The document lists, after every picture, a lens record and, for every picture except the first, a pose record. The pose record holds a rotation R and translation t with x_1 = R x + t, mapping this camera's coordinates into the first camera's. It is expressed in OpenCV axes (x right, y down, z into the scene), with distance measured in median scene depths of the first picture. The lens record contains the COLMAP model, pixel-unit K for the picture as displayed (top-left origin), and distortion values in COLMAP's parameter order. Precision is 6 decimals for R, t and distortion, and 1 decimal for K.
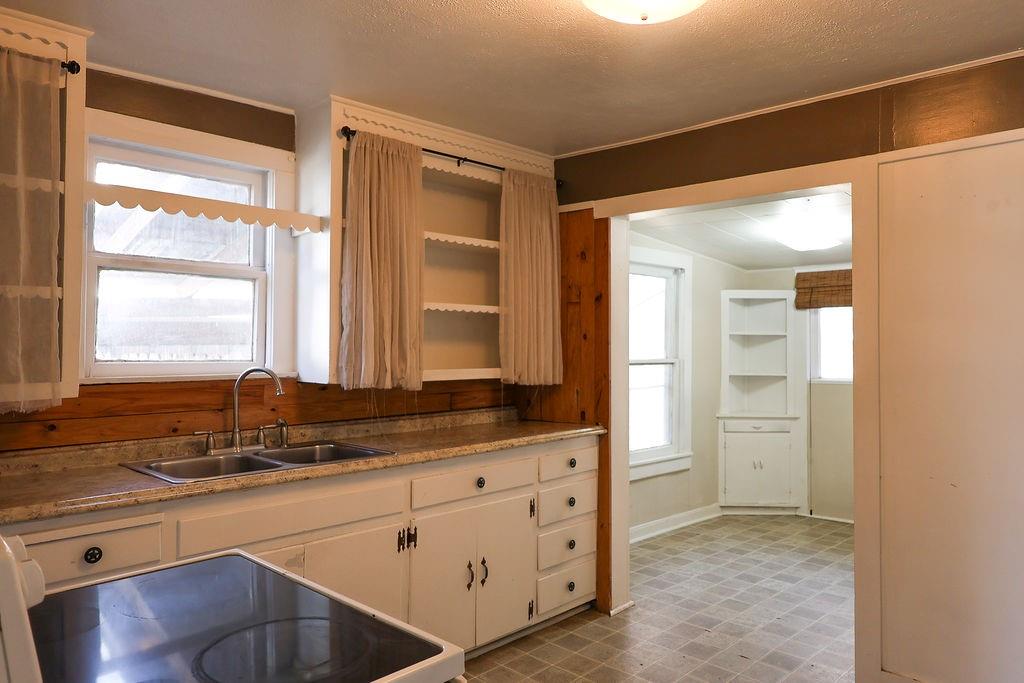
lens RADIAL K [[734.5, 0, 514.3], [0, 734.5, 340.0], [0, 0, 1]] dist [0.001144, 0.007807]
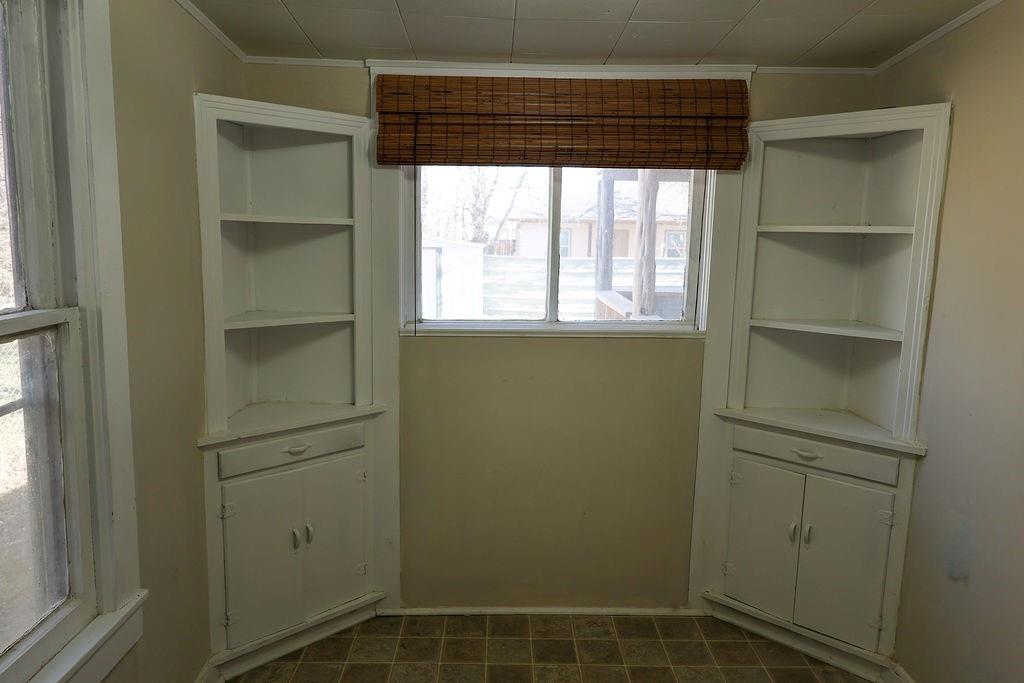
lens RADIAL K [[734.5, 0, 510.2], [0, 734.5, 344.9], [0, 0, 1]] dist [0.001144, 0.007807]
pose [[0.705208, -0.098502, 0.702125, 0.131292], [-0.017014, 0.987666, 0.155649, -0.006581], [-0.708797, -0.121711, 0.694834, 0.637441]]
